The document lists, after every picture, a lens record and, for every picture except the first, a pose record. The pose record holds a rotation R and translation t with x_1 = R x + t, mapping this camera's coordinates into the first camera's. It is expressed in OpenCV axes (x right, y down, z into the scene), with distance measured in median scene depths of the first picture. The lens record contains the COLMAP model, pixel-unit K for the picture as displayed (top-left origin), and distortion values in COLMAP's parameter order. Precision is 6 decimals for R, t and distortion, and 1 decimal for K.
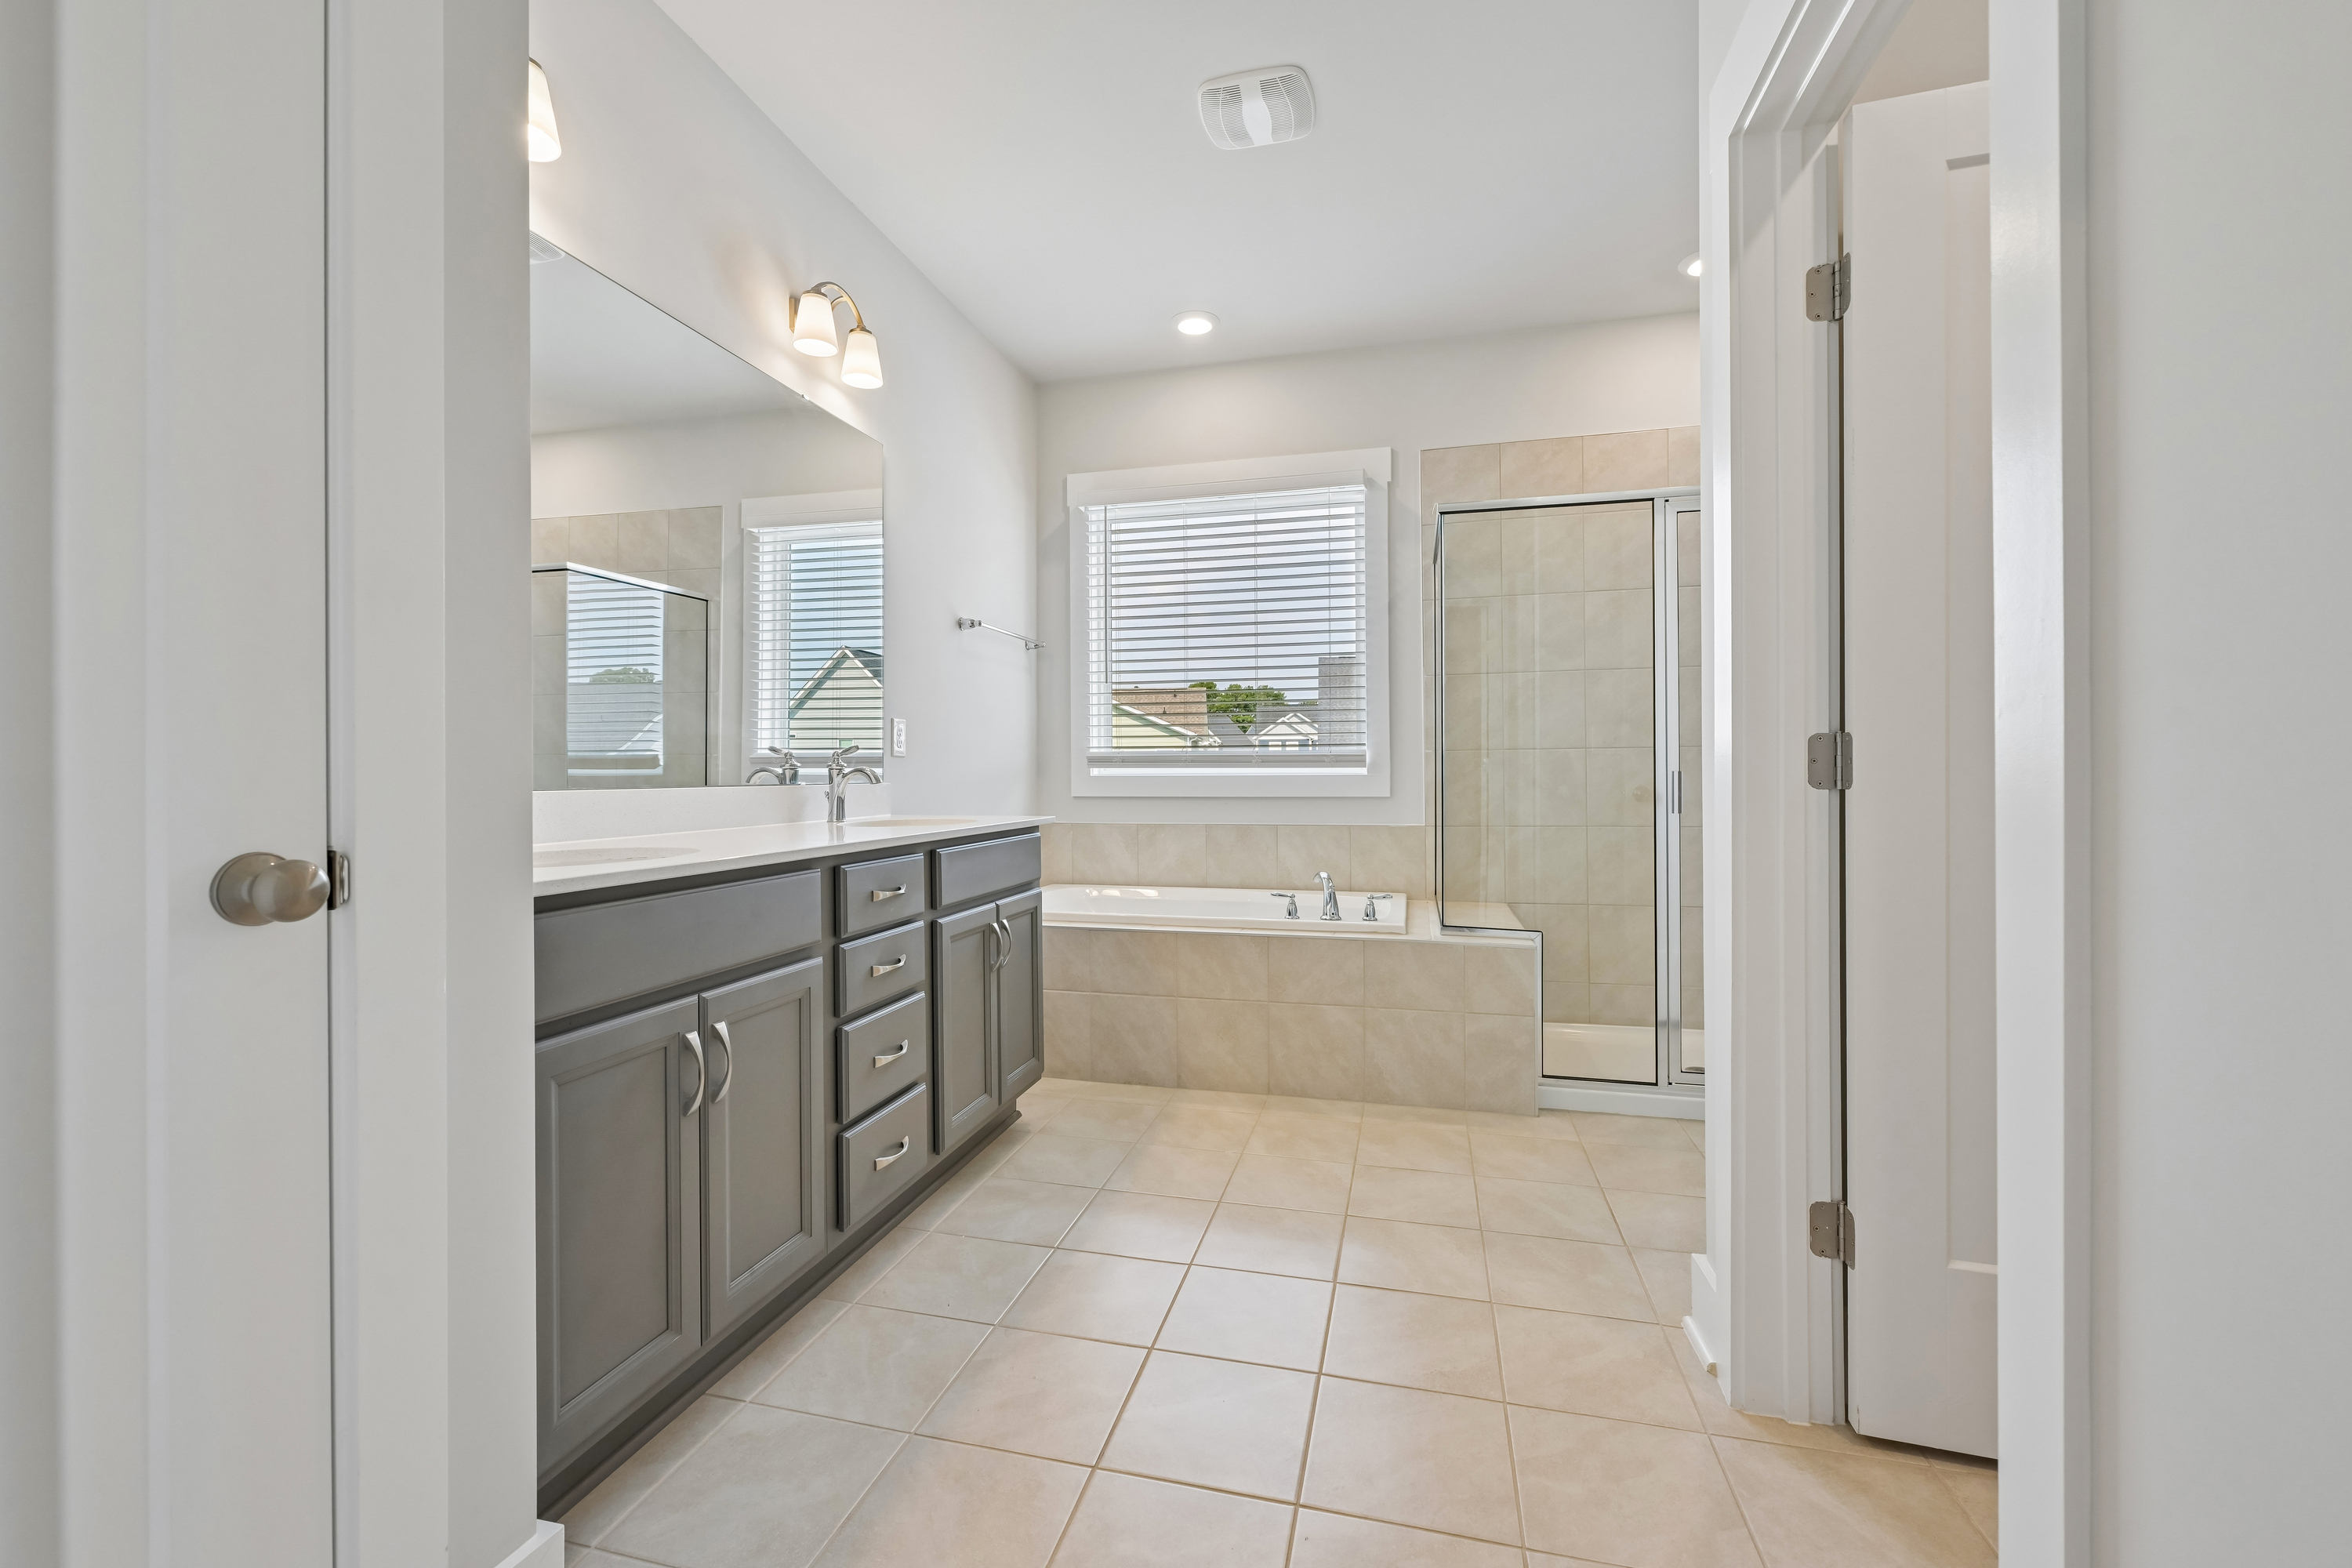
lens RADIAL K [[953.2, 0, 1176.3], [0, 953.2, 762.5], [0, 0, 1]] dist [-0.001411, -0.000028]
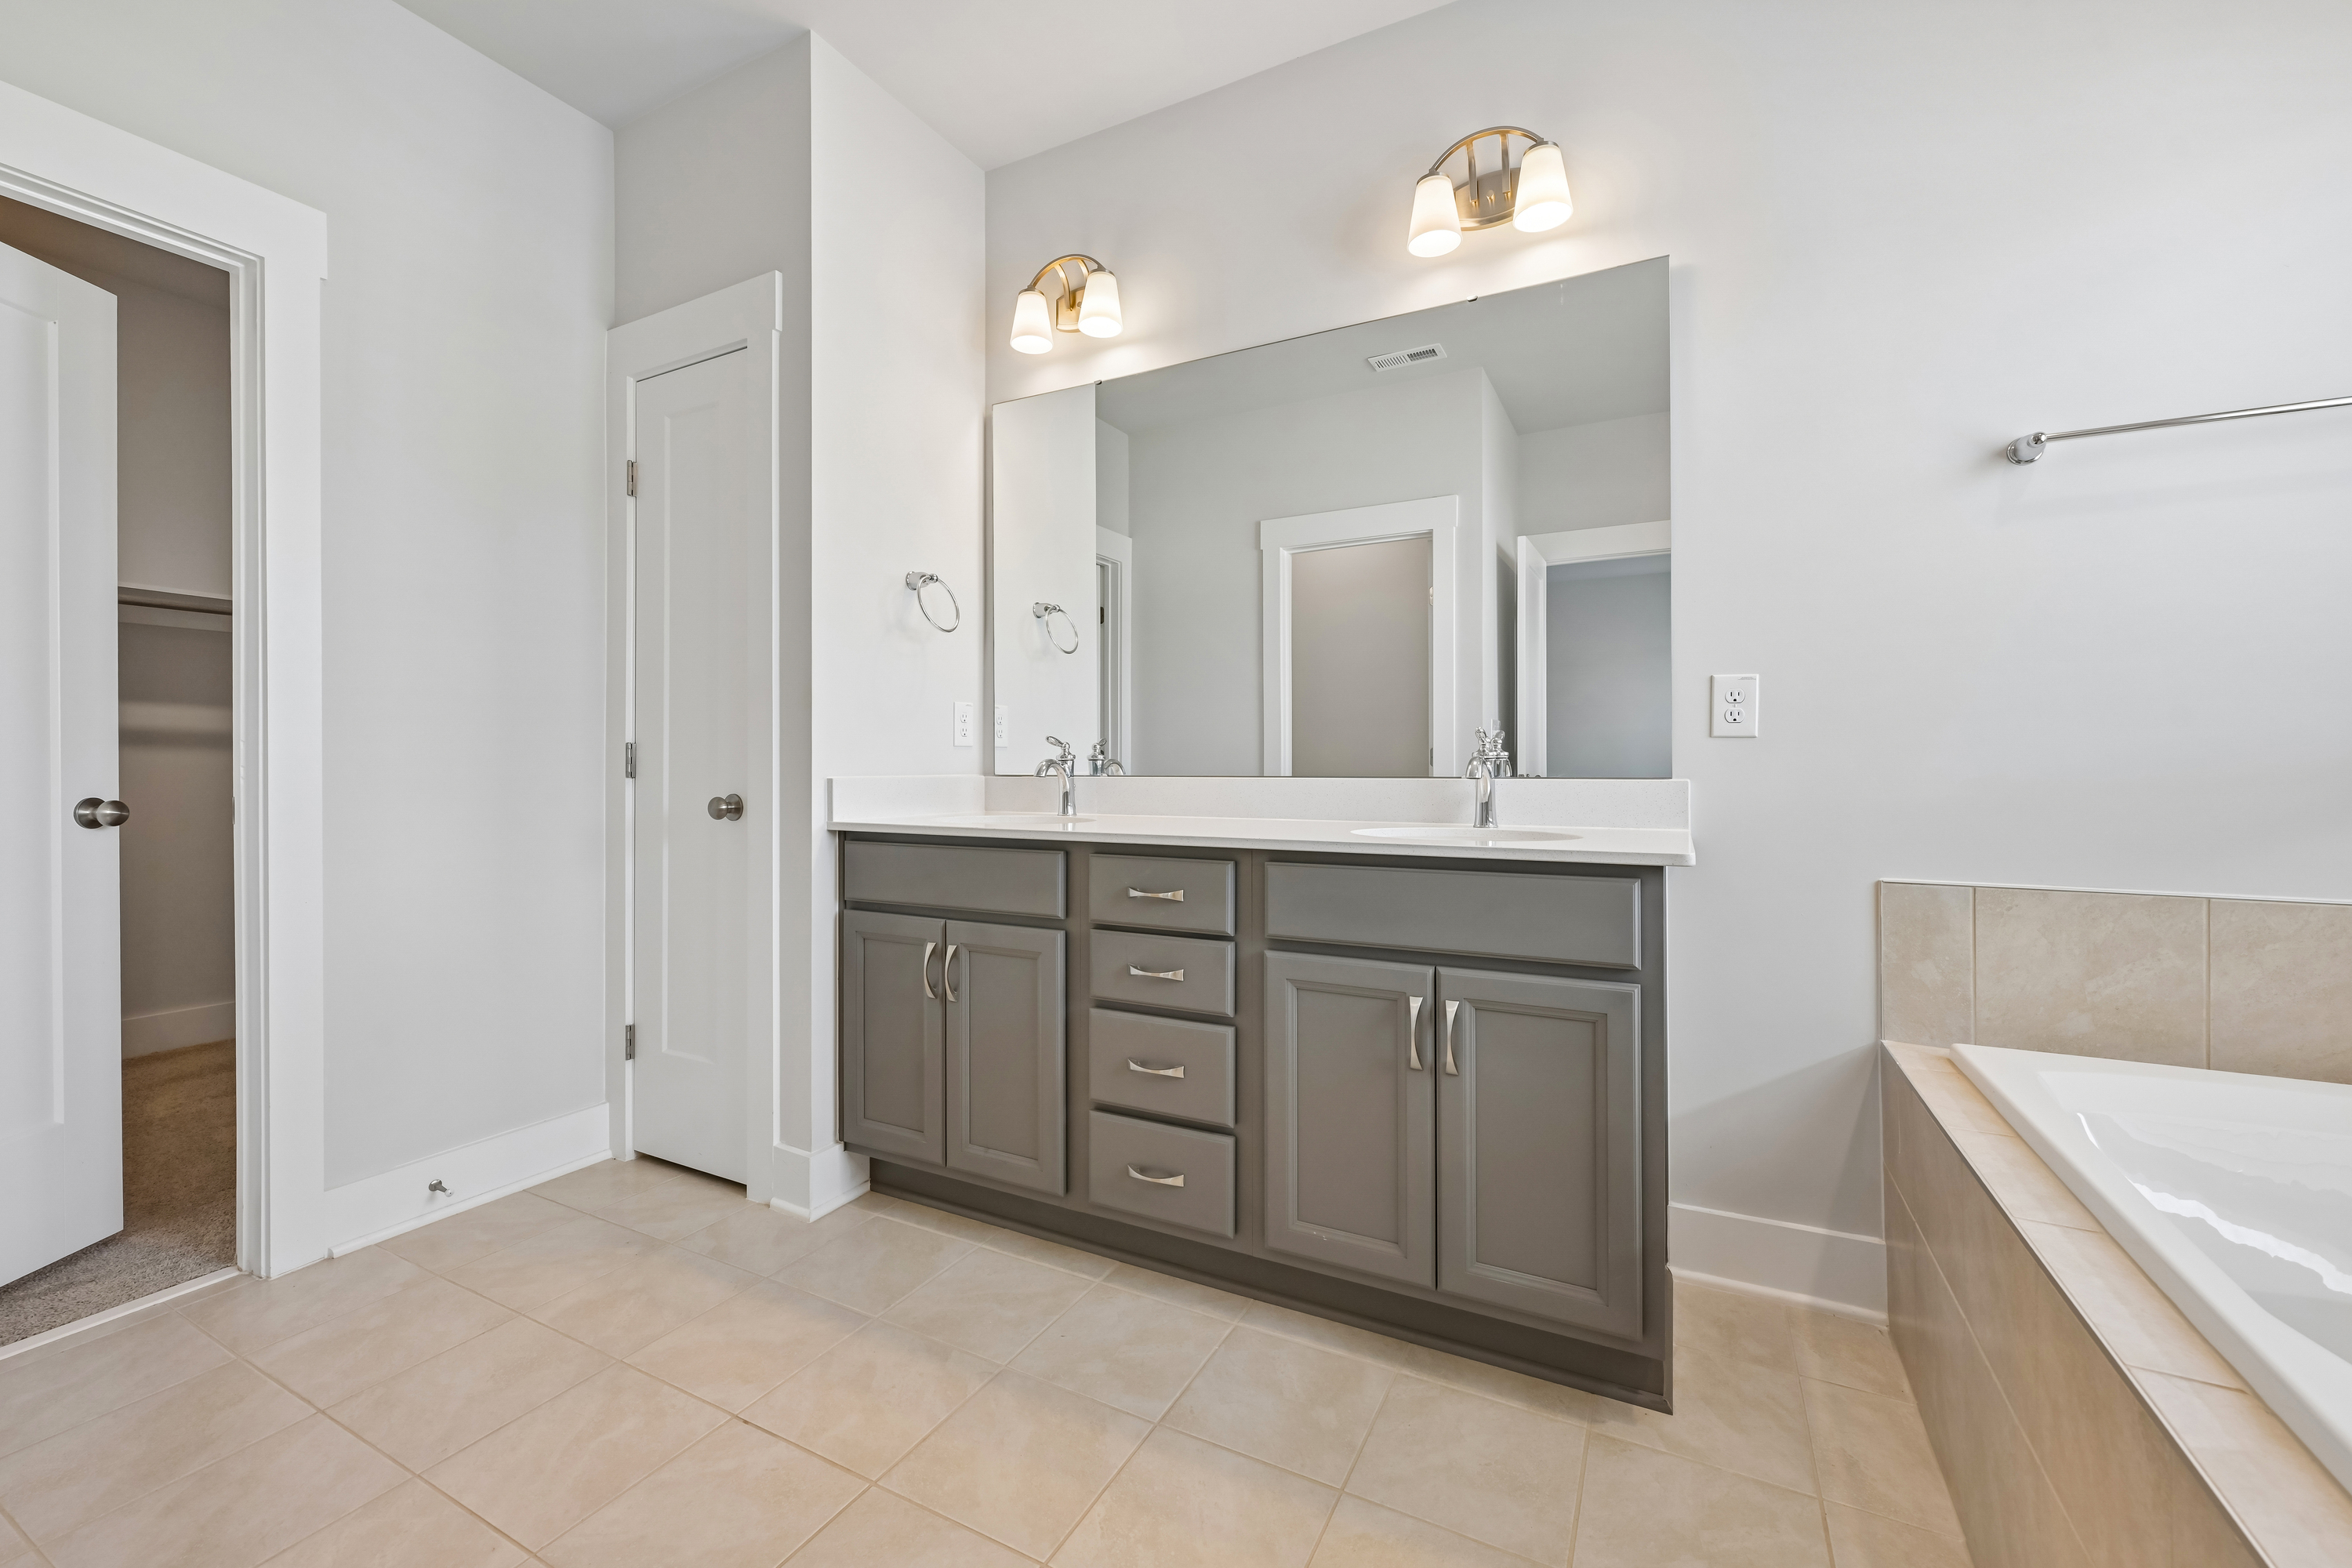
lens RADIAL K [[953.2, 0, 1176.3], [0, 953.2, 762.5], [0, 0, 1]] dist [-0.001411, -0.000028]
pose [[-0.234515, 0.003773, -0.972105, 0.445794], [0.013947, 0.999903, 0.000516, 0.004721], [0.972012, -0.013437, -0.234545, 0.926561]]
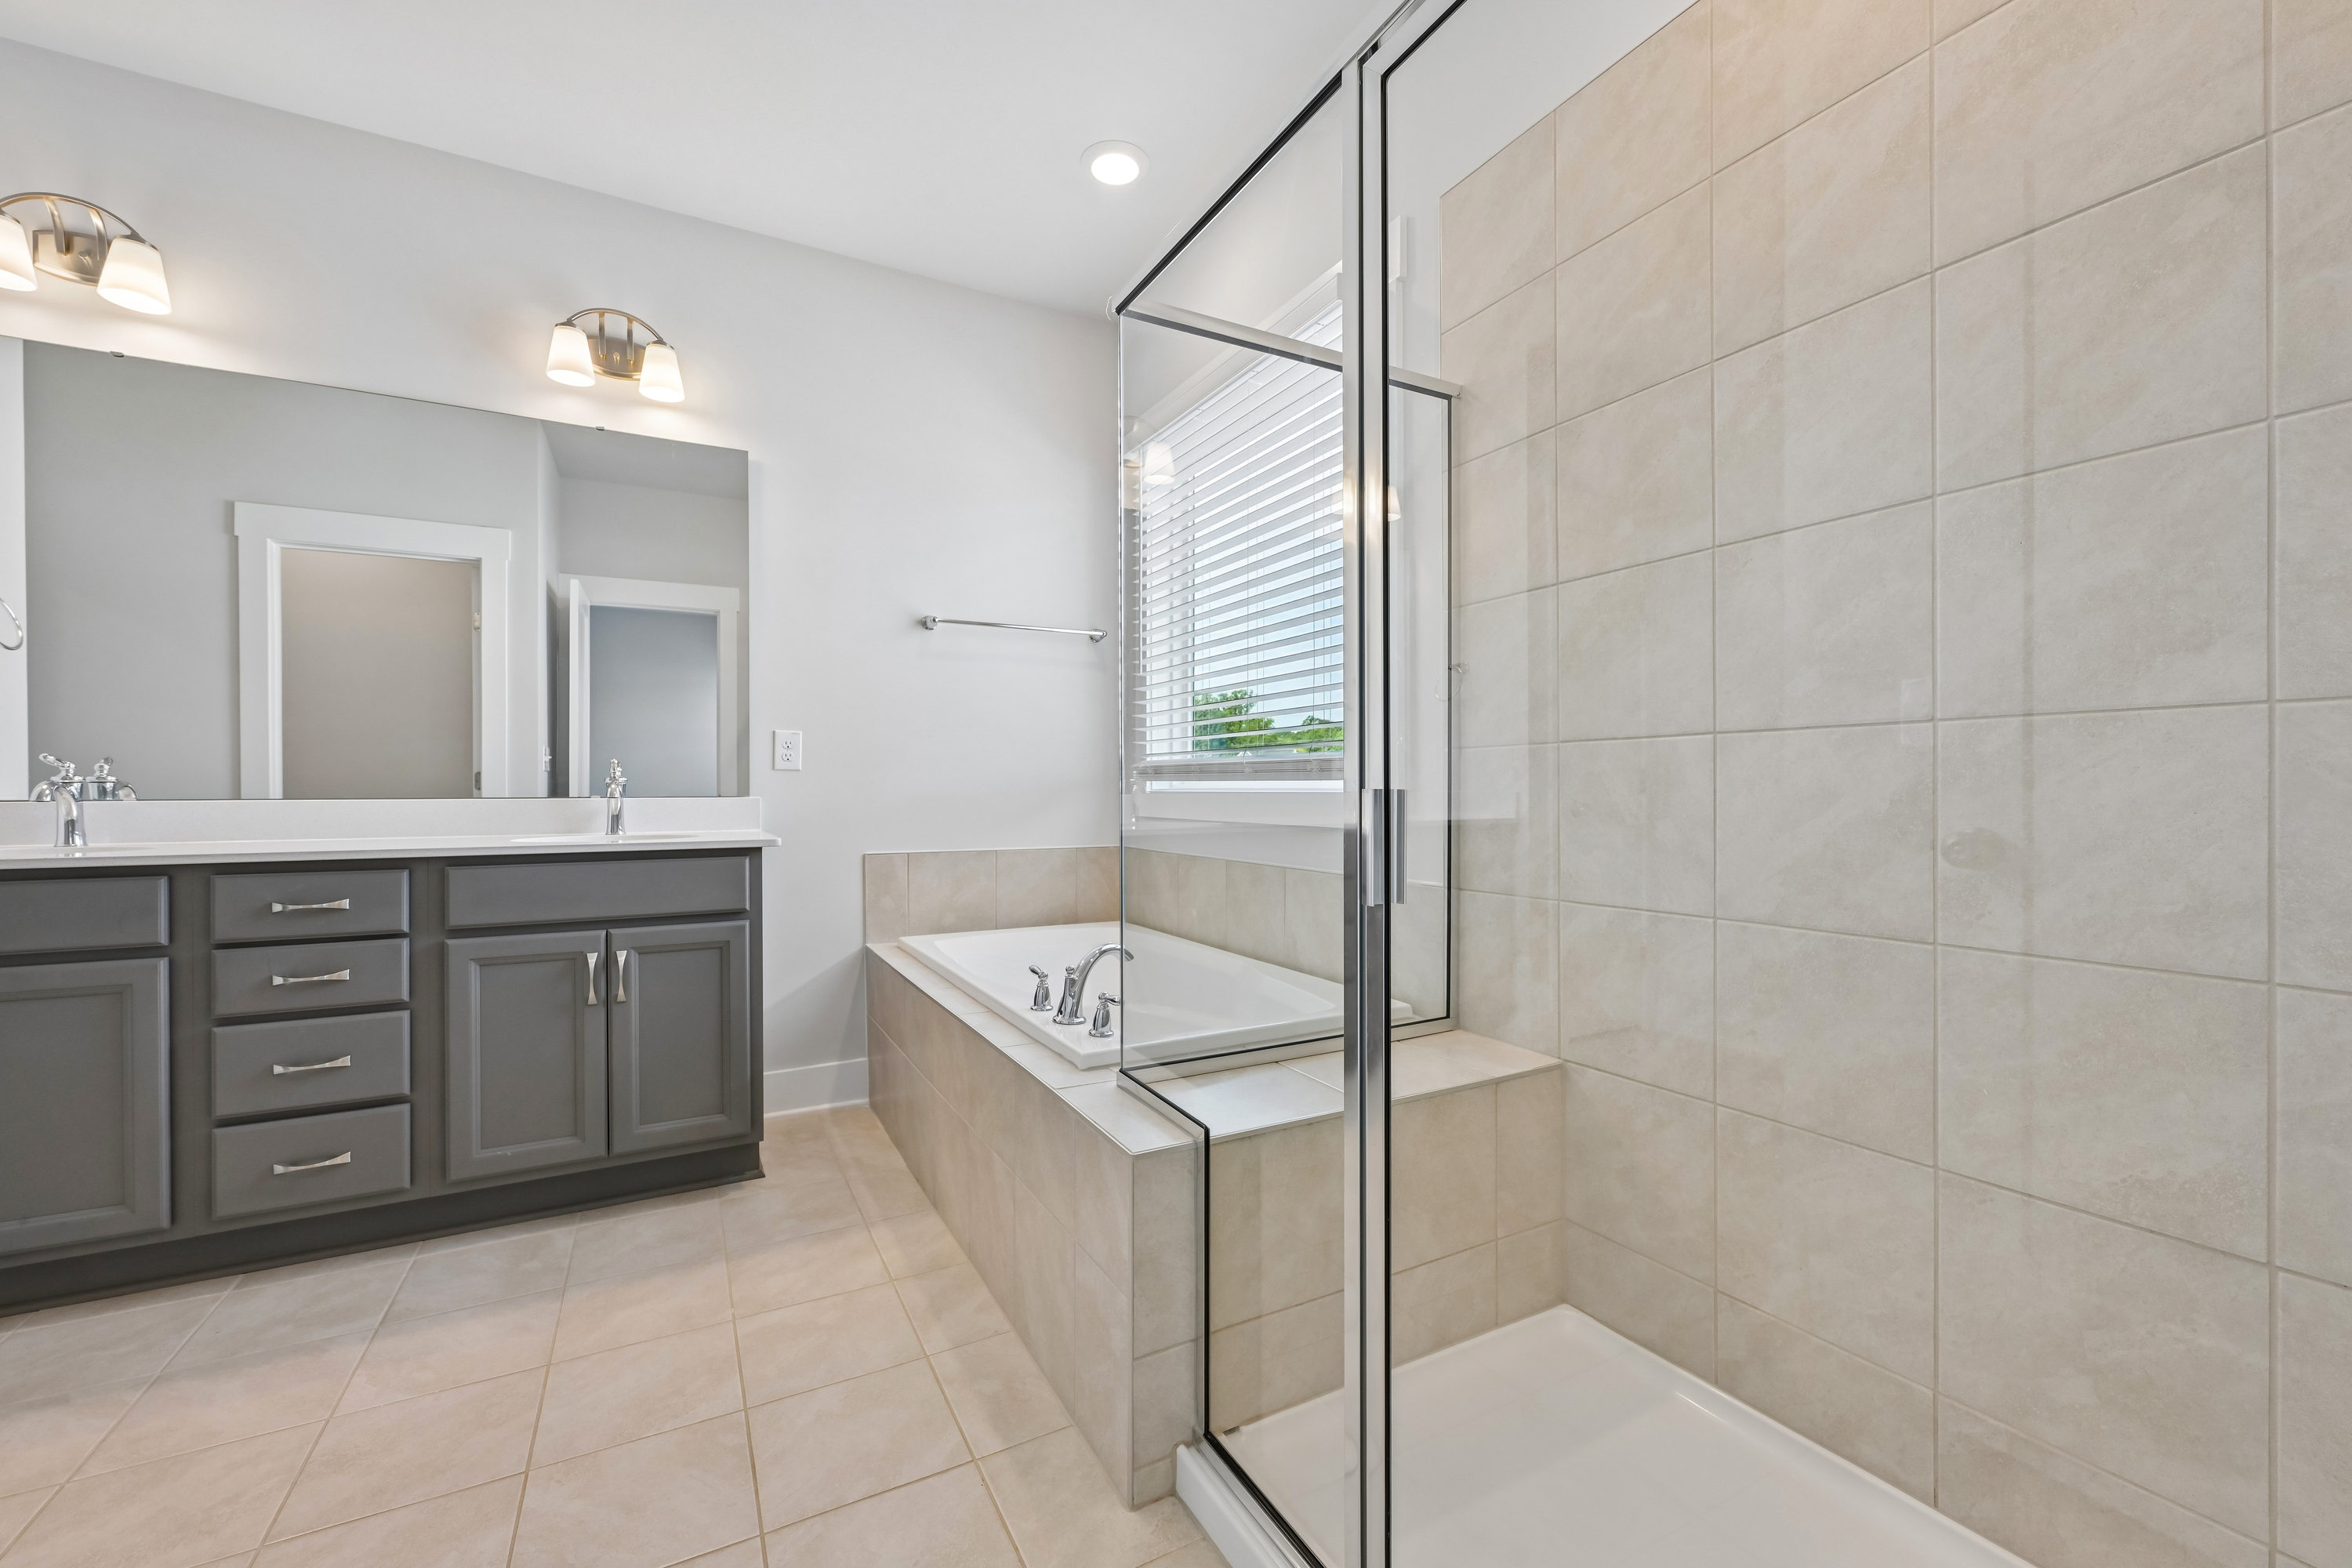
lens RADIAL K [[946.7, 0, 1178.4], [0, 946.7, 789.4], [0, 0, 1]] dist [-0.000033, -0.000006]
pose [[0.678252, 0.005634, -0.734808, 0.794350], [0.006938, 0.999877, 0.014070, 0.002305], [0.734797, -0.014642, 0.678129, 0.744636]]
